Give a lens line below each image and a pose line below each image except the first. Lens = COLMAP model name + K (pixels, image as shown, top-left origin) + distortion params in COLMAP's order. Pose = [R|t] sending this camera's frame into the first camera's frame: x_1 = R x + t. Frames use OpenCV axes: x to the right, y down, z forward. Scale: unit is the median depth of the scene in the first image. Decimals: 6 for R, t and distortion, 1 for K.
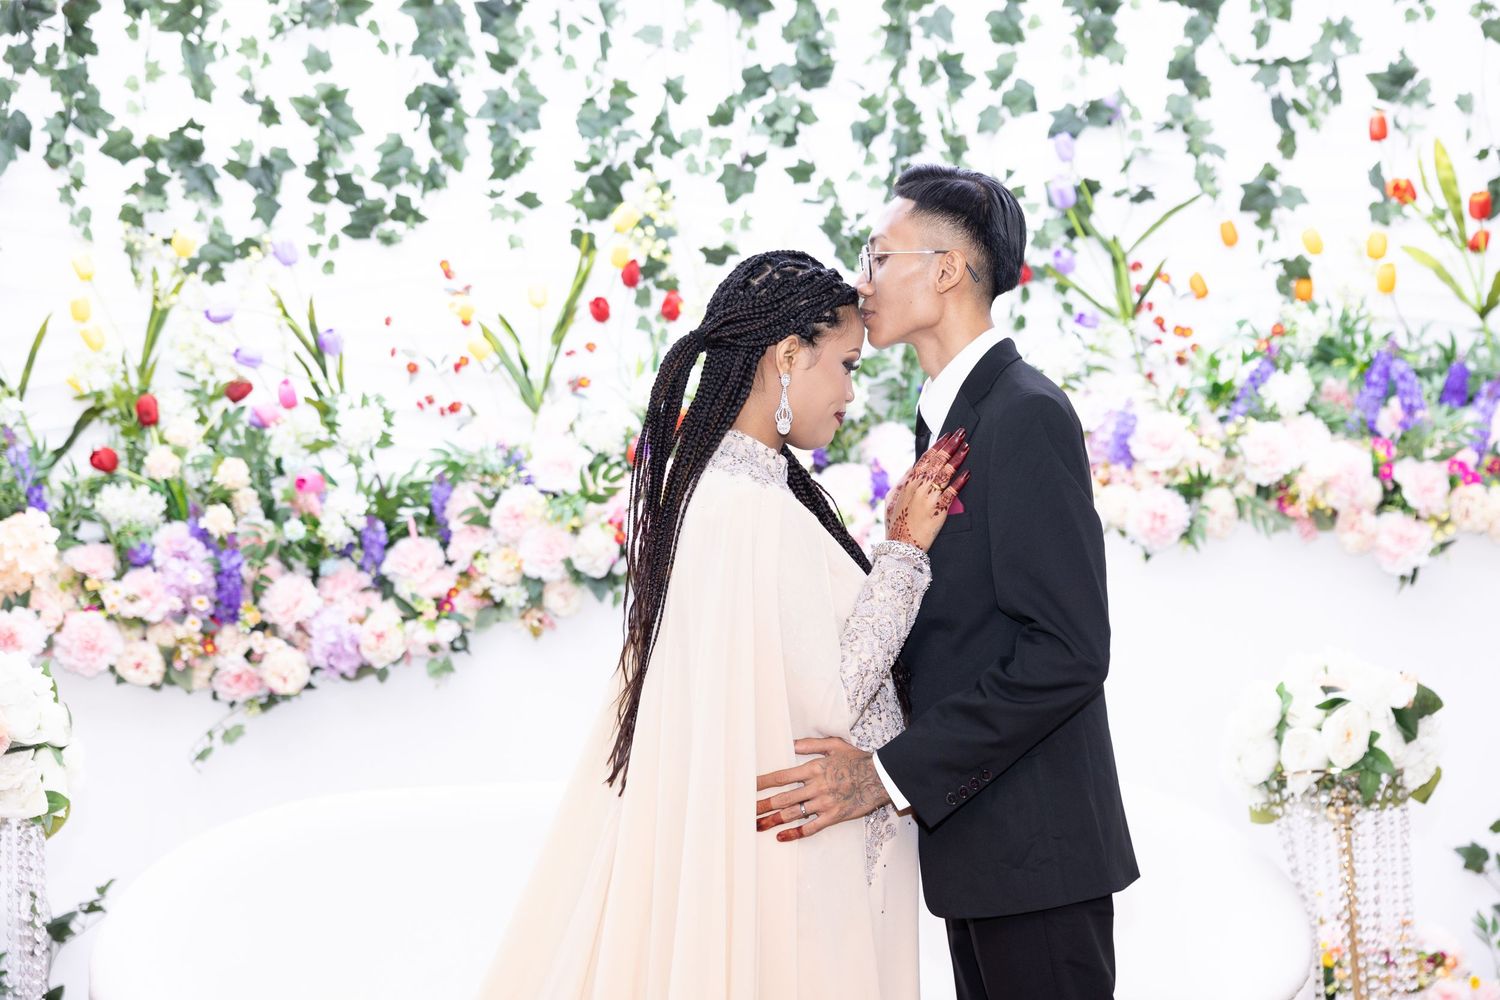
lens RADIAL K [[2357.4, 0, 755.3], [0, 2357.4, 530.3], [0, 0, 1]] dist [-0.002101, 0.079616]
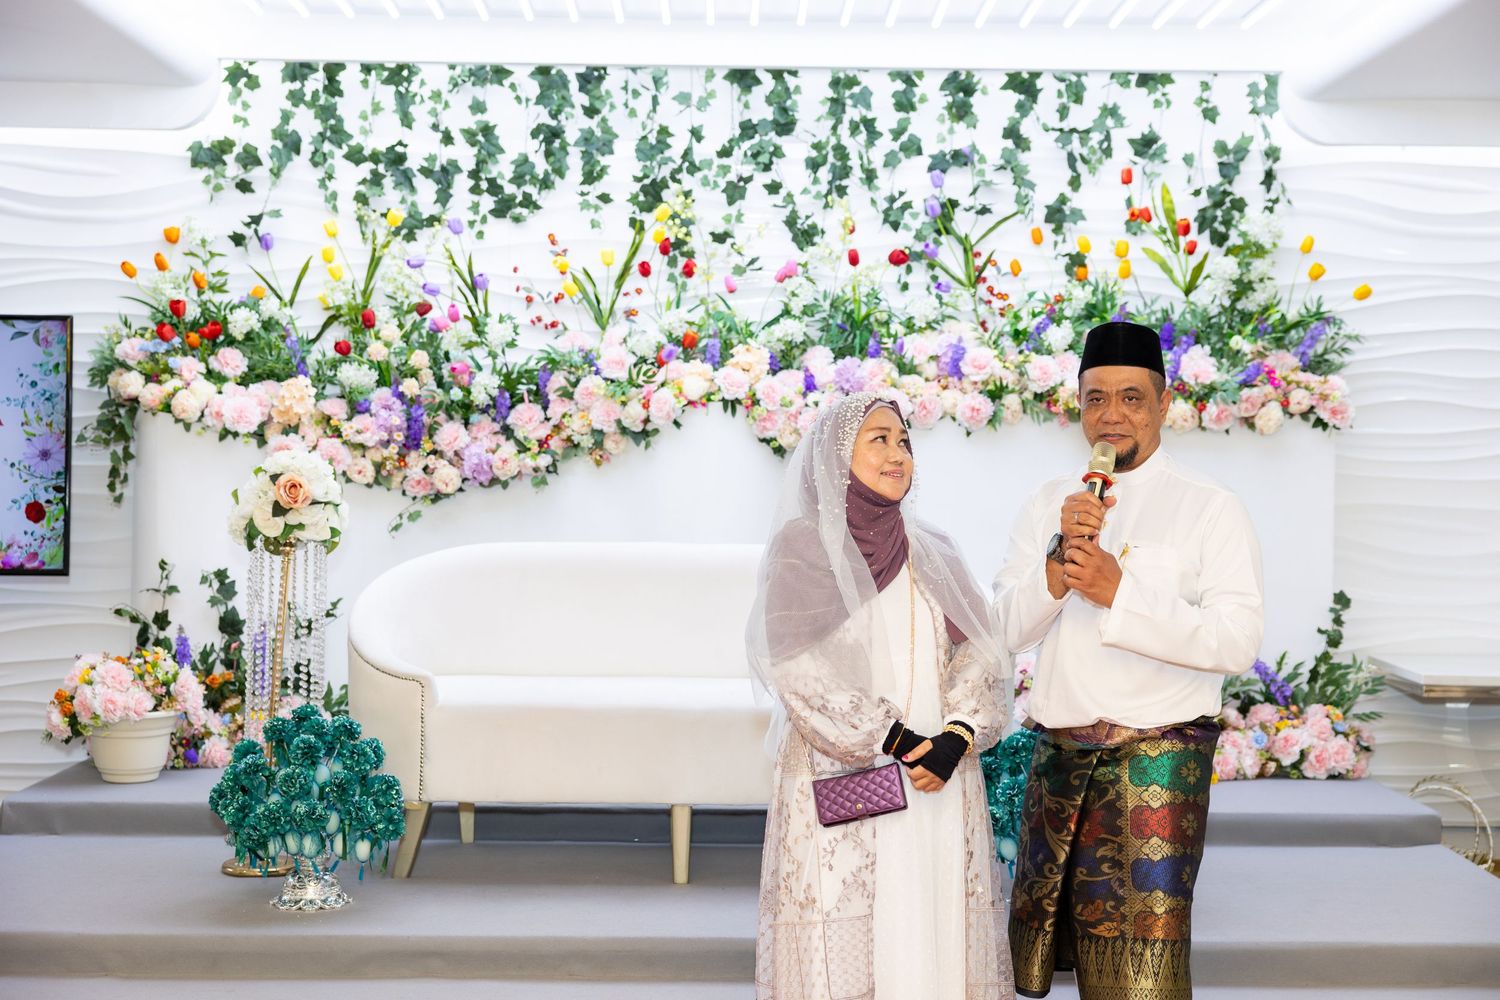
lens RADIAL K [[1987.3, 0, 734.8], [0, 1987.3, 507.9], [0, 0, 1]] dist [0.033169, -0.017692]
pose [[0.998668, 0.044255, -0.026525, 0.039484], [-0.043062, 0.998105, 0.043944, 0.008661], [0.028419, -0.042743, 0.998682, -0.375809]]
